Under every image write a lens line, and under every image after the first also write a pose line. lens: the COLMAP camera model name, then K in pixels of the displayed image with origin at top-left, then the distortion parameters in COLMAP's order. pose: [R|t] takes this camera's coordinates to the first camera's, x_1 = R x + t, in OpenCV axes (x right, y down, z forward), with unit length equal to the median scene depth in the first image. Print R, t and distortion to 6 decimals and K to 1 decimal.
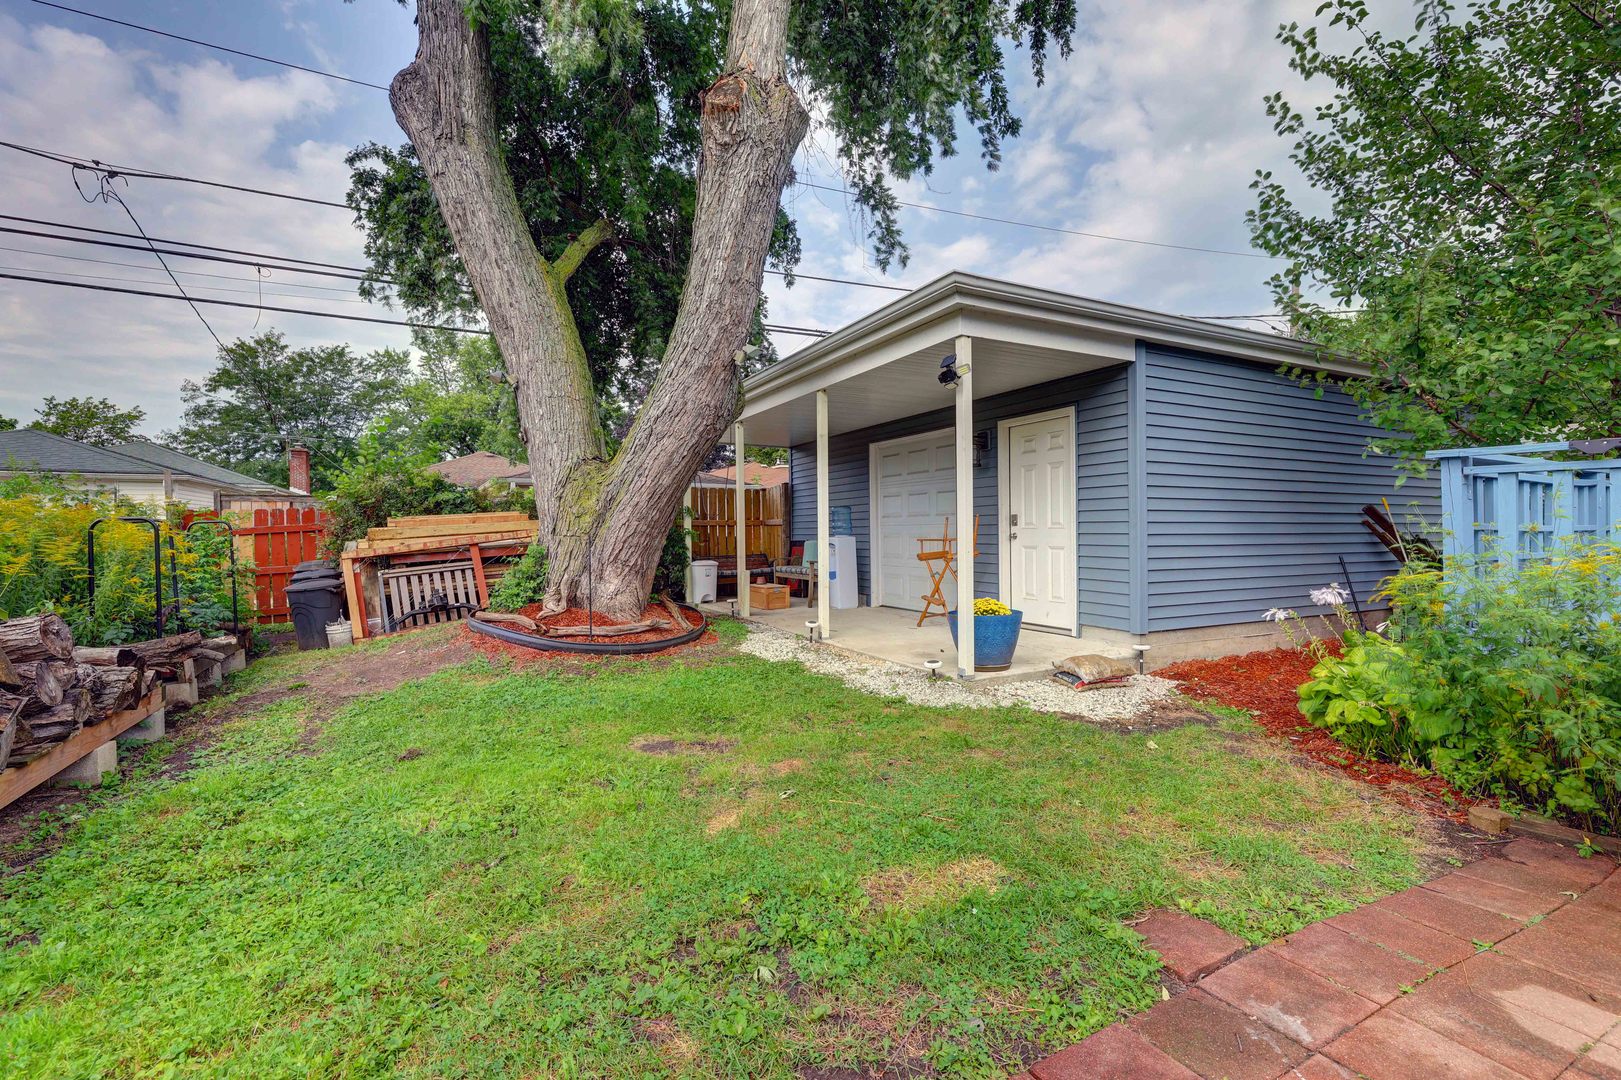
lens RADIAL K [[728.2, 0, 815.6], [0, 728.2, 532.5], [0, 0, 1]] dist [-0.000807, -0.000374]
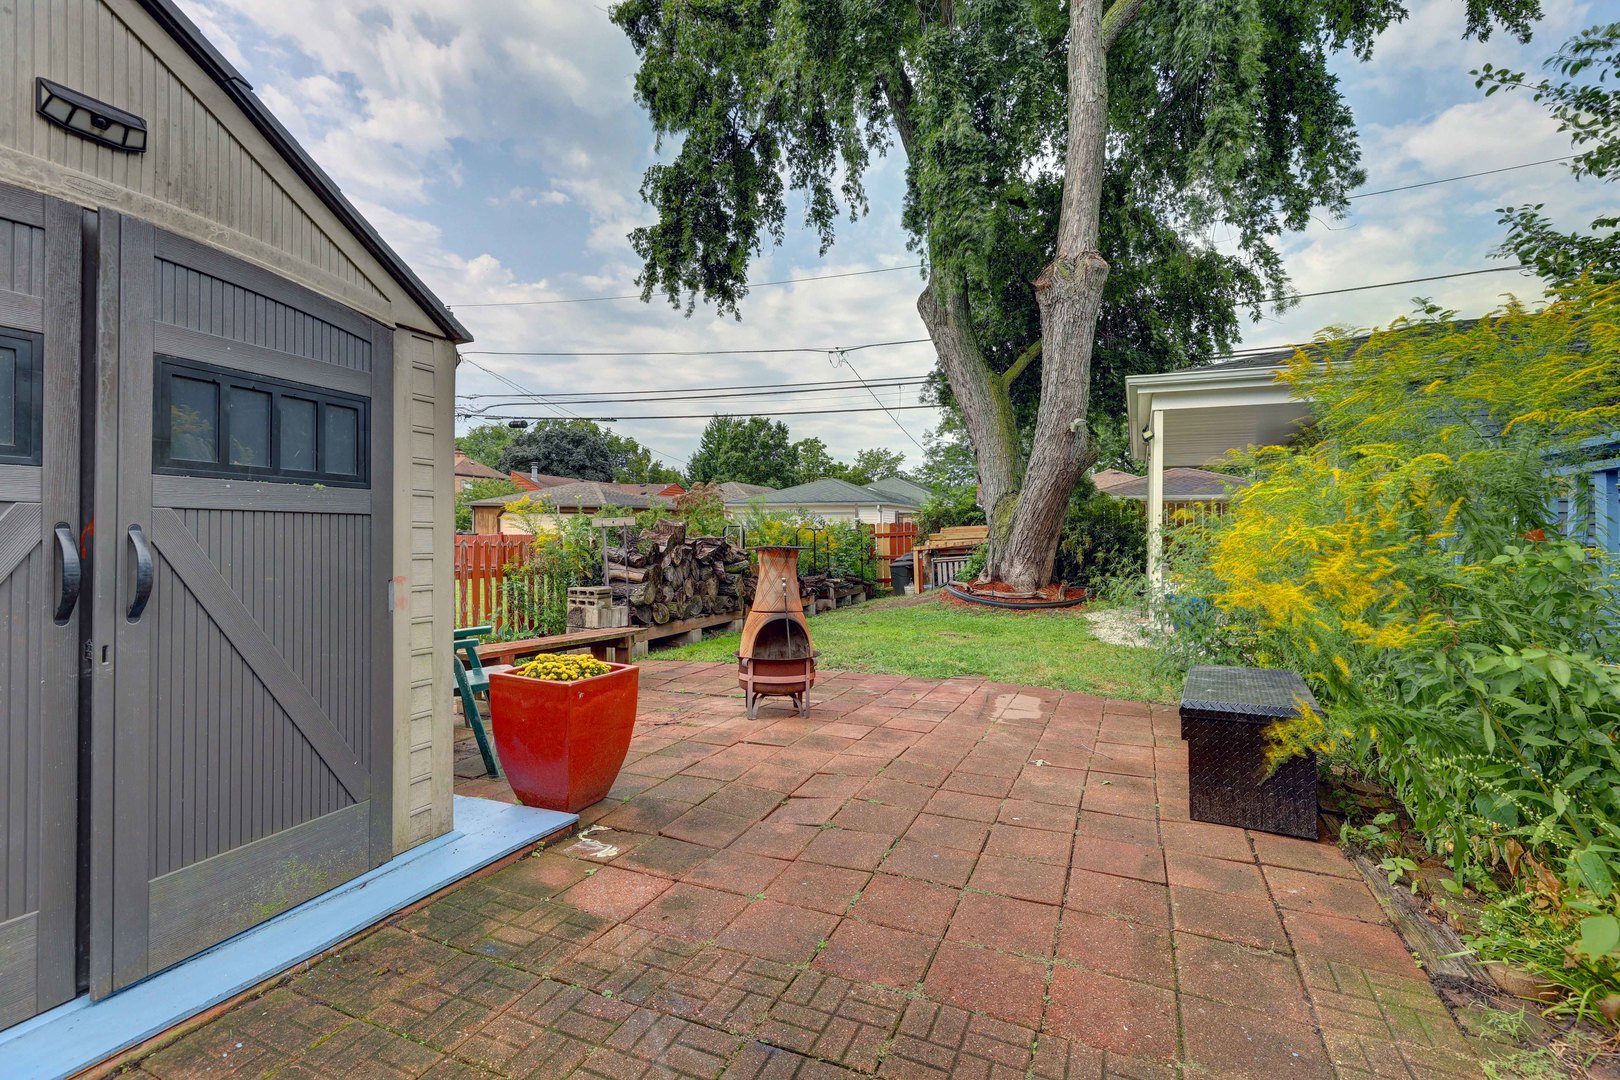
lens RADIAL K [[727.8, 0, 811.8], [0, 727.8, 537.6], [0, 0, 1]] dist [-0.000807, -0.000374]
pose [[0.622652, 0.012199, -0.782404, 0.692781], [-0.015877, 0.999870, 0.002955, 0.003411], [0.782338, 0.010582, 0.622764, -0.374756]]
